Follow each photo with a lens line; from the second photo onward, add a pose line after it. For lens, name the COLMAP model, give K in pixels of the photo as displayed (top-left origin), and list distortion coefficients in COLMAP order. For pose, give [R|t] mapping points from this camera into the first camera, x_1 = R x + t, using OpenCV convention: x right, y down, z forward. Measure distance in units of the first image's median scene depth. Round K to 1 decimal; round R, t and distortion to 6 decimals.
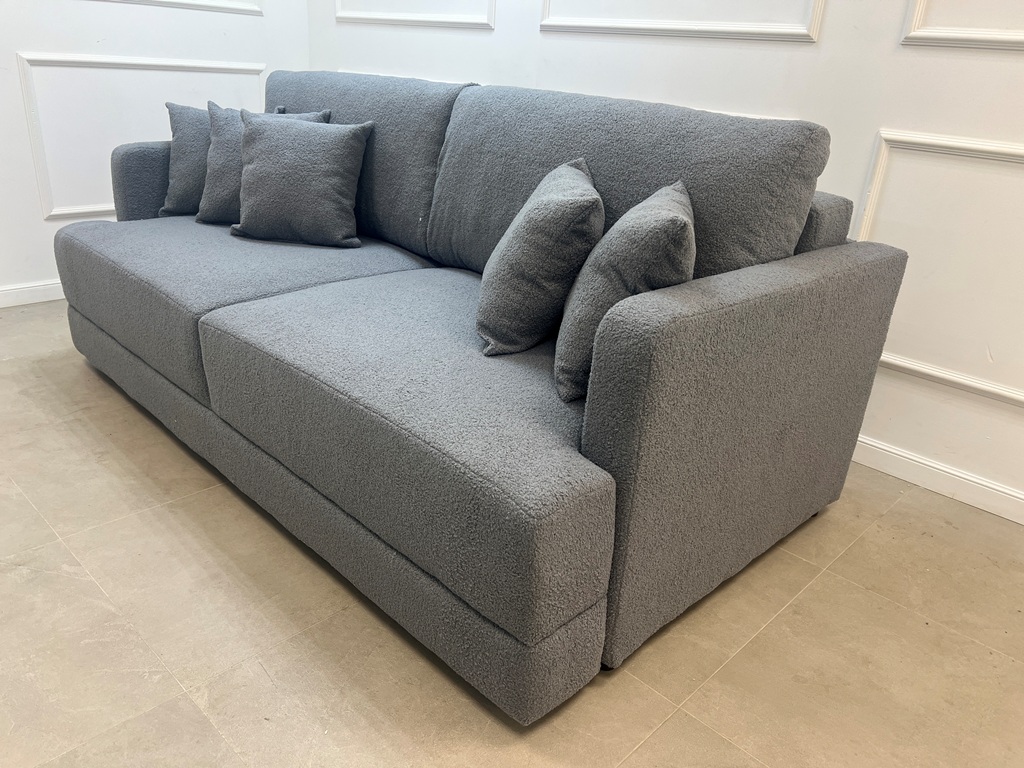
lens RADIAL K [[769.0, 0, 515.3], [0, 769.0, 390.7], [0, 0, 1]] dist [0.044720, -0.051571]
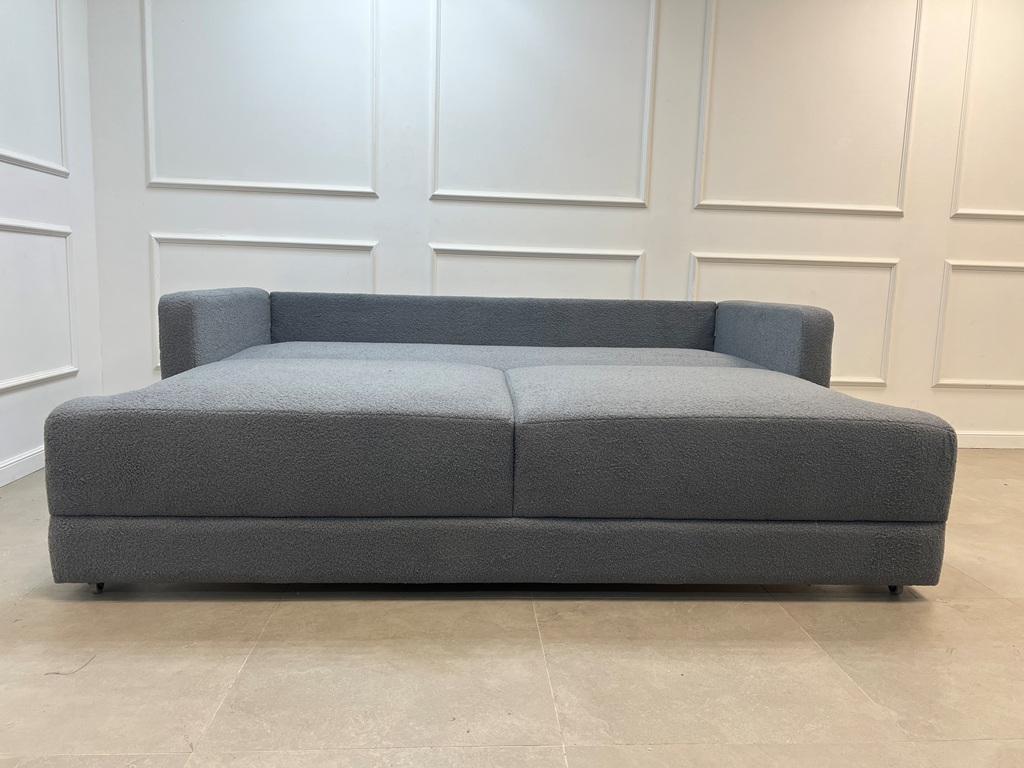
lens RADIAL K [[769.0, 0, 512.2], [0, 769.0, 385.5], [0, 0, 1]] dist [0.044720, -0.051571]
pose [[0.675535, -0.145649, 0.722799, -1.221194], [0.303466, 0.948339, -0.092525, -0.005538], [-0.671983, 0.281849, 0.684836, 0.149619]]
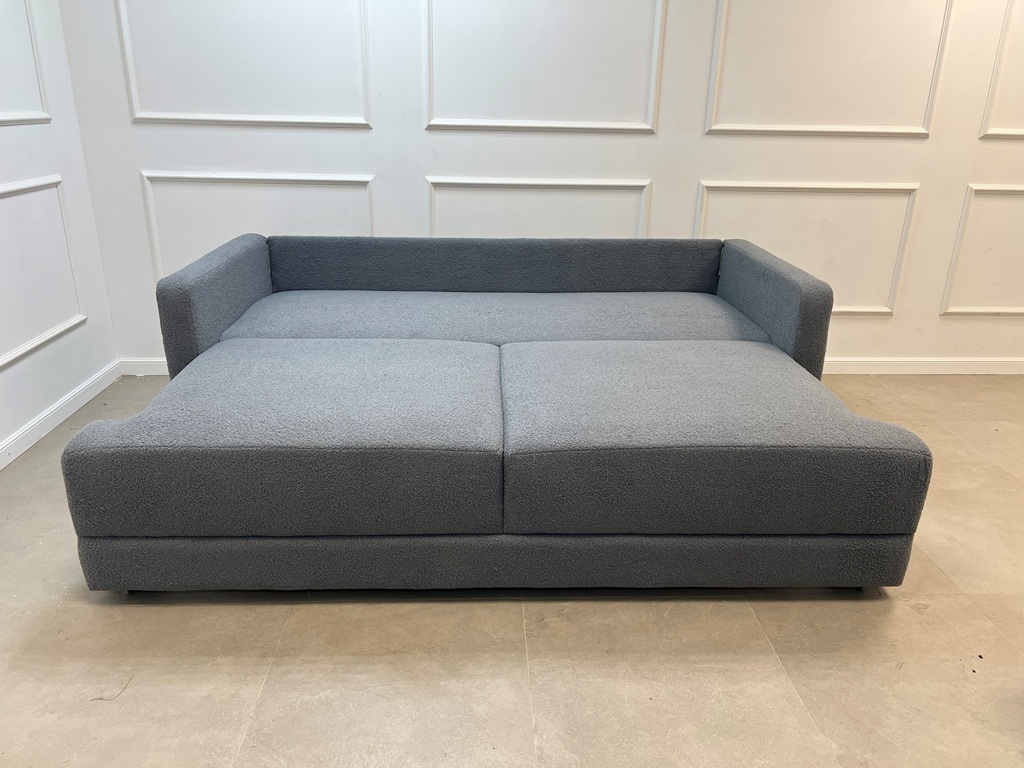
lens RADIAL K [[769.0, 0, 506.8], [0, 769.0, 391.8], [0, 0, 1]] dist [0.044720, -0.051571]
pose [[0.693605, -0.303934, 0.653098, -1.159924], [0.309698, 0.944383, 0.110583, -0.232036], [-0.650384, 0.125562, 0.749156, 0.054795]]
